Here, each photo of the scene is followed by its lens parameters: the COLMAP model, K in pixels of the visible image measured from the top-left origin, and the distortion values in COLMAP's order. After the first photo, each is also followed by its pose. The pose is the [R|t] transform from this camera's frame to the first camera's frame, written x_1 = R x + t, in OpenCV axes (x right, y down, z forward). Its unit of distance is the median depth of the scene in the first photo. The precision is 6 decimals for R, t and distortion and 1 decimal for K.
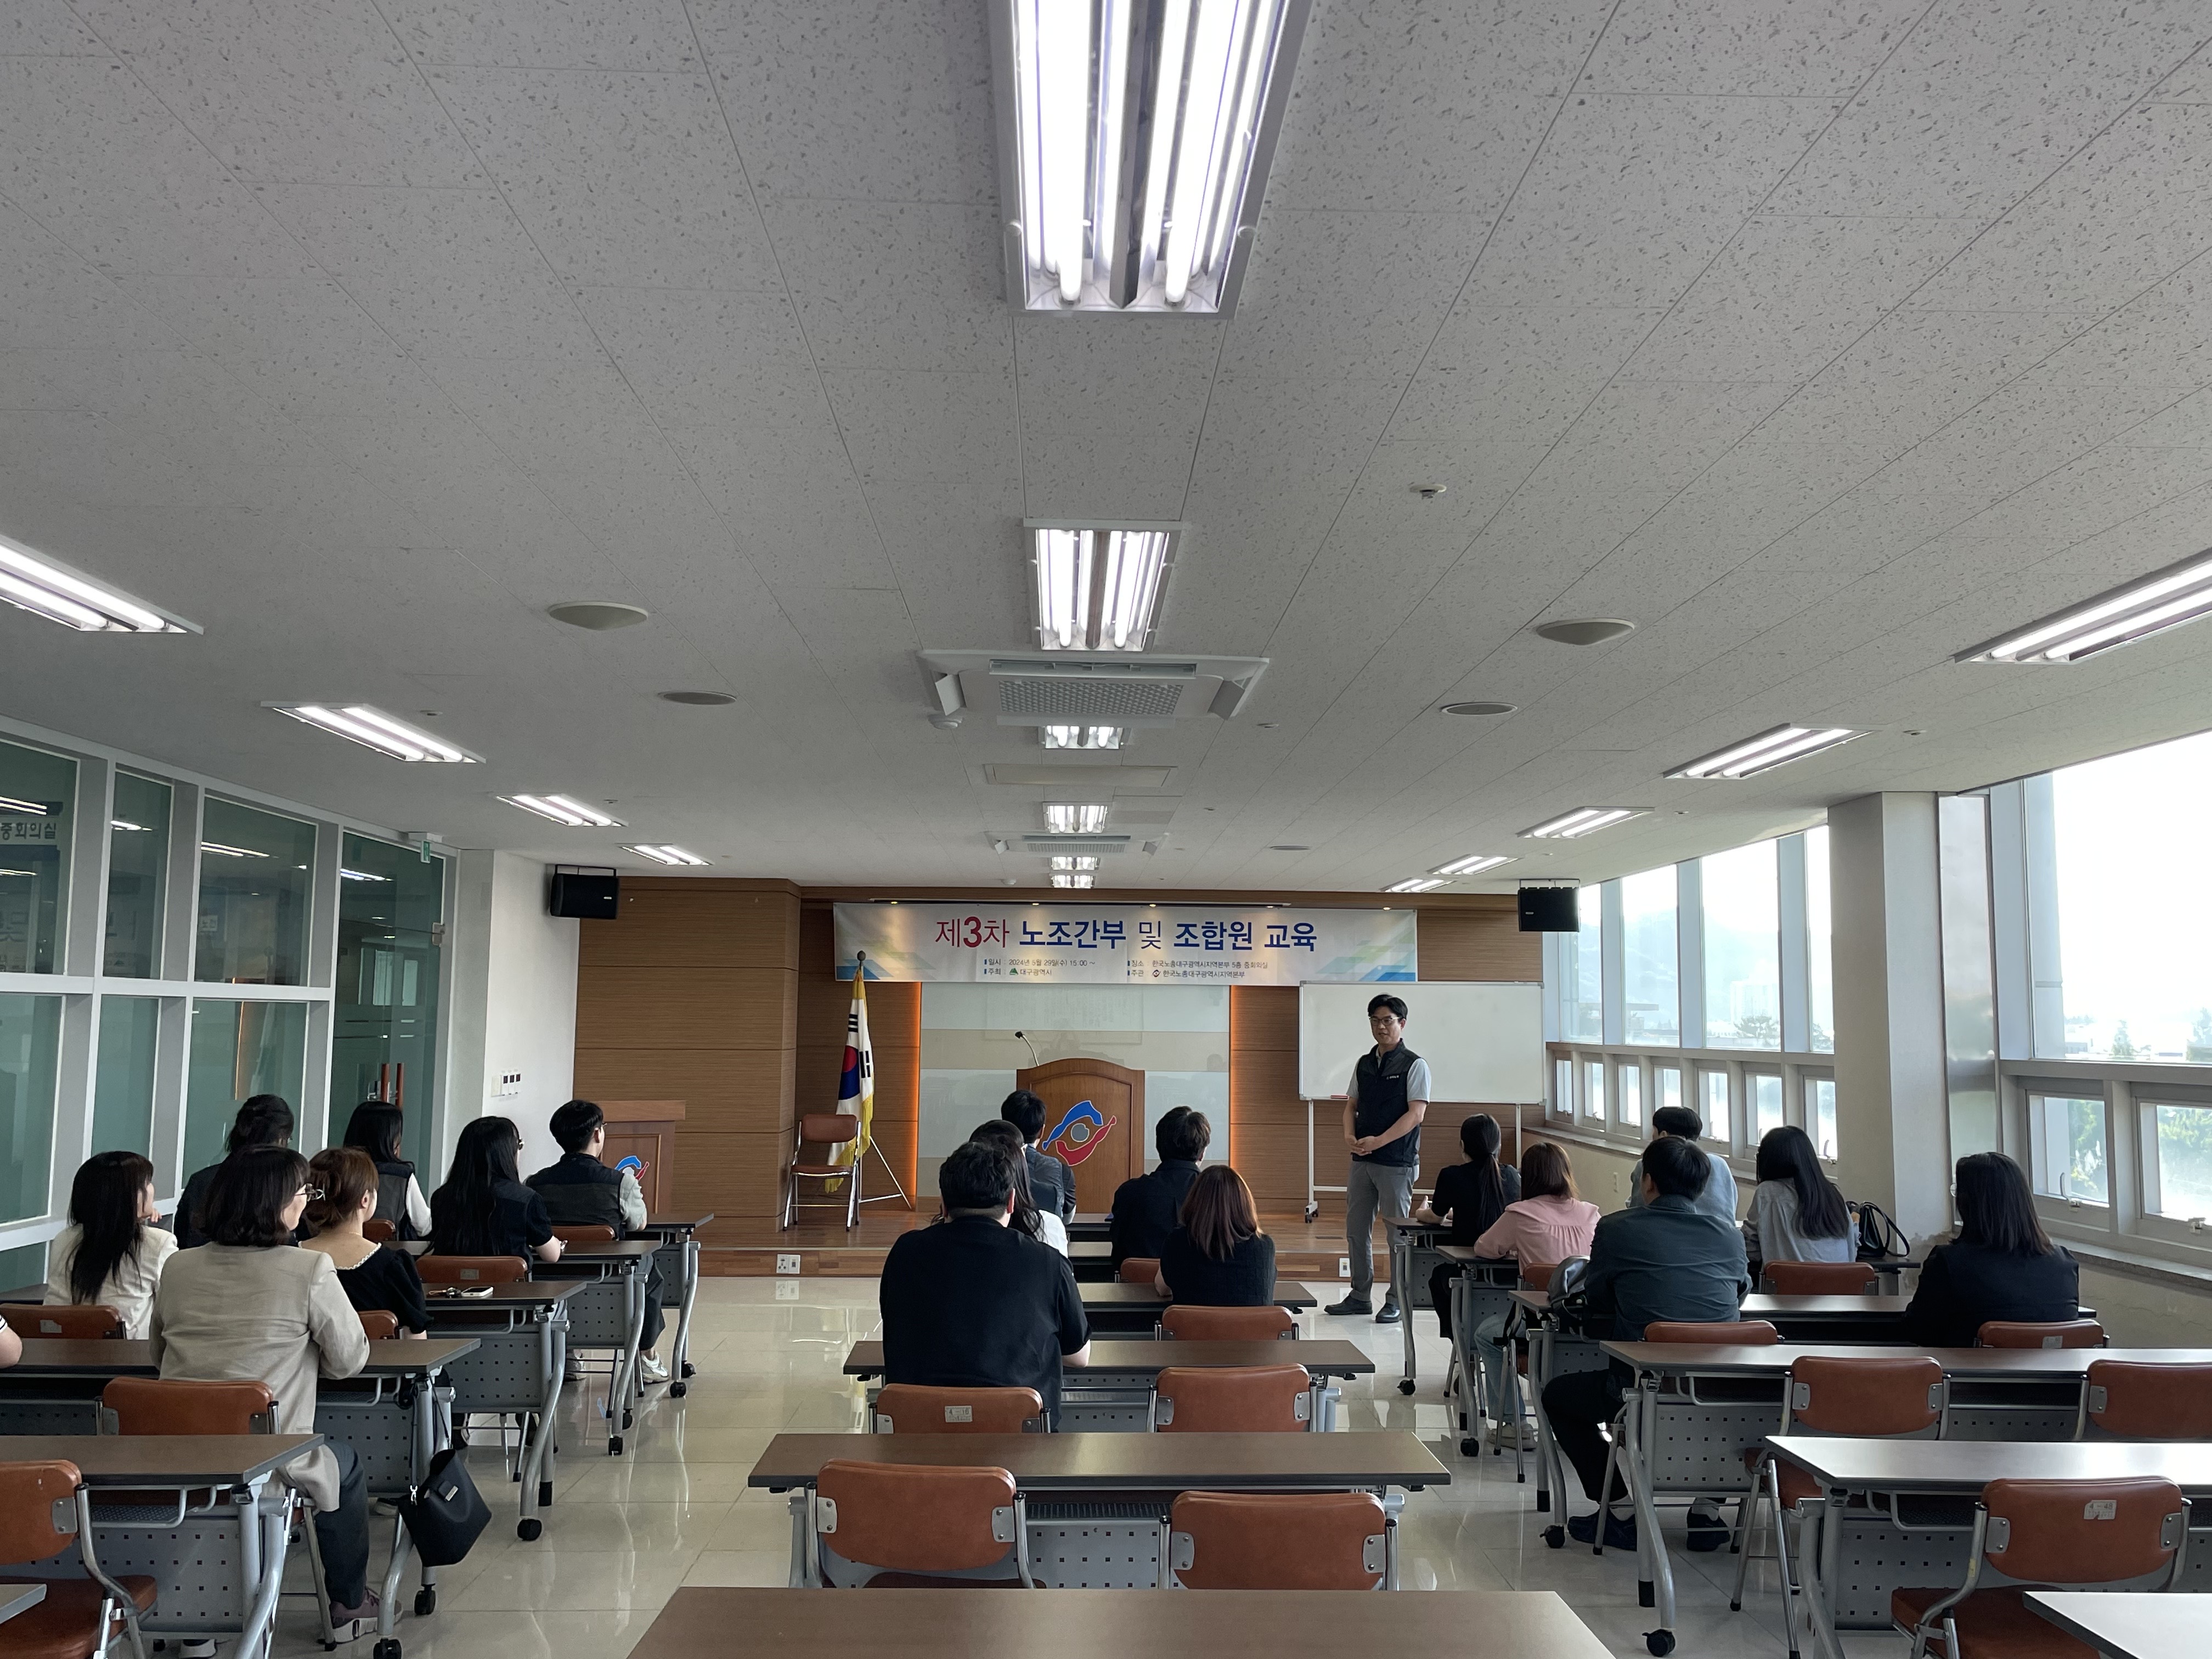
lens RADIAL K [[1924.5, 0, 1140.3], [0, 1924.5, 820.3], [0, 0, 1]] dist [0.101350, -0.017375]
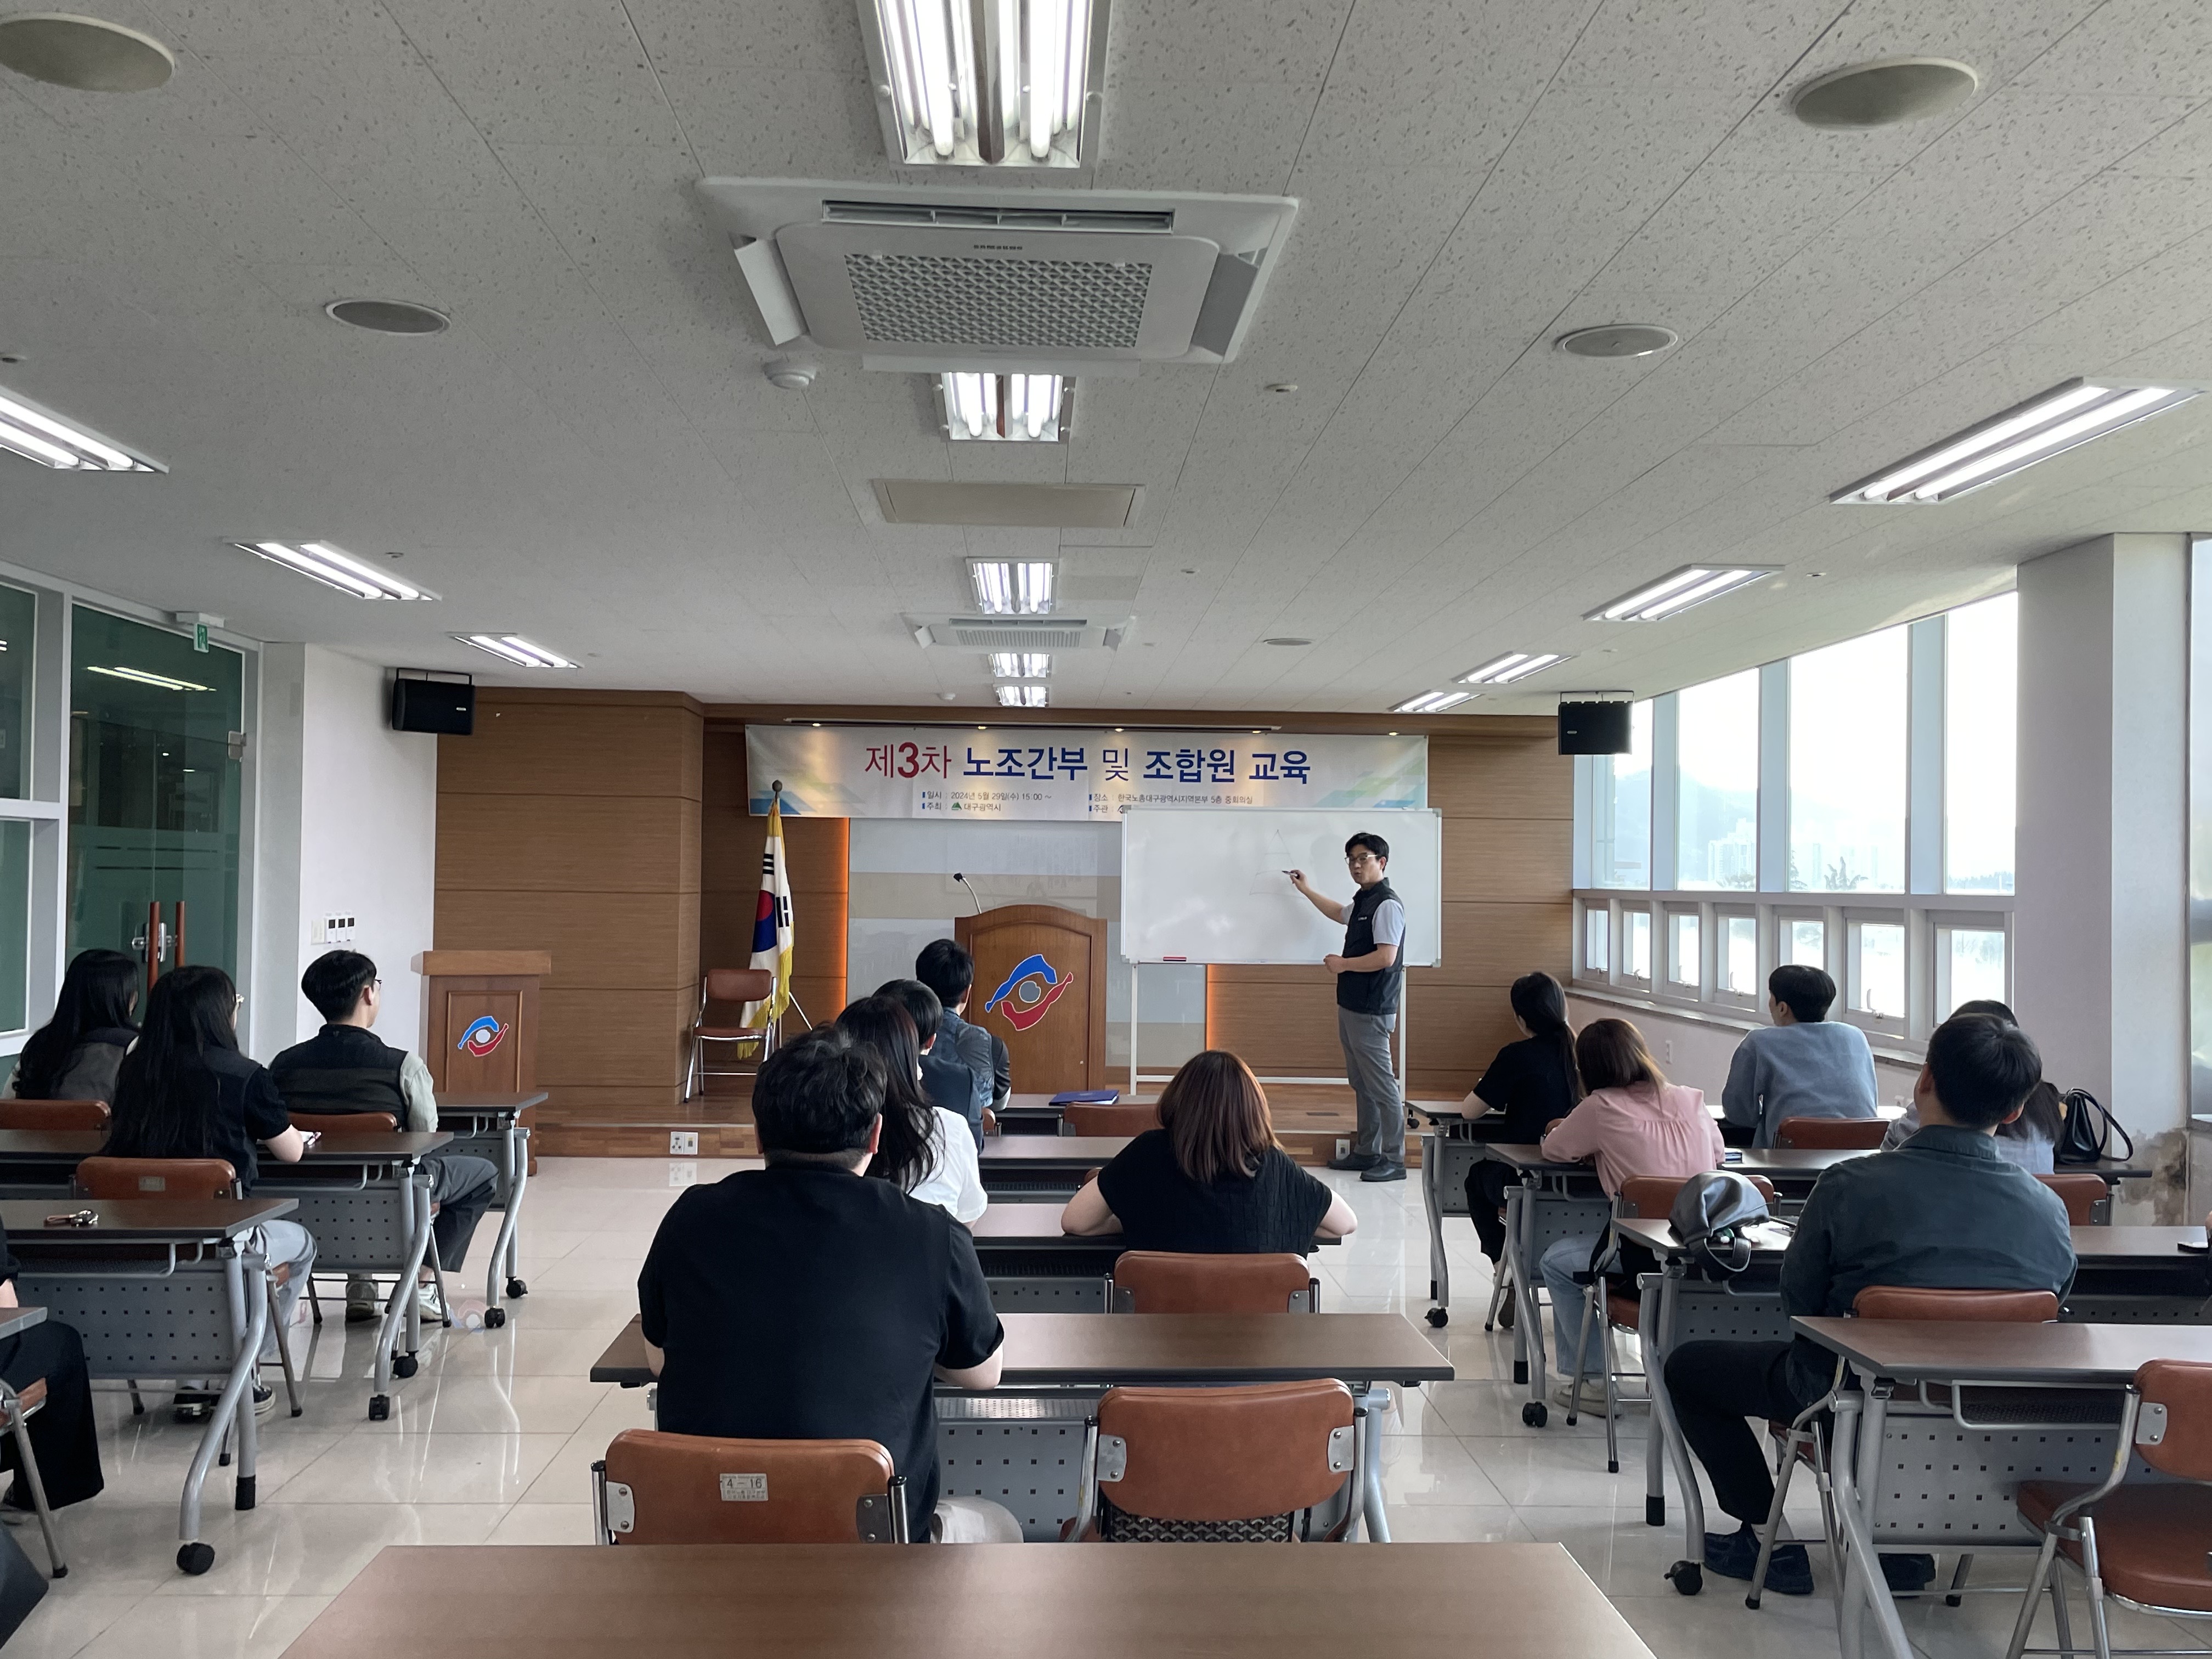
lens RADIAL K [[1924.5, 0, 1115.0], [0, 1924.5, 839.5], [0, 0, 1]] dist [0.101350, -0.017375]
pose [[0.999990, 0.004501, 0.000777, 0.006989], [-0.004550, 0.996603, 0.082225, 0.037339], [-0.000404, -0.082228, 0.996613, 0.238149]]
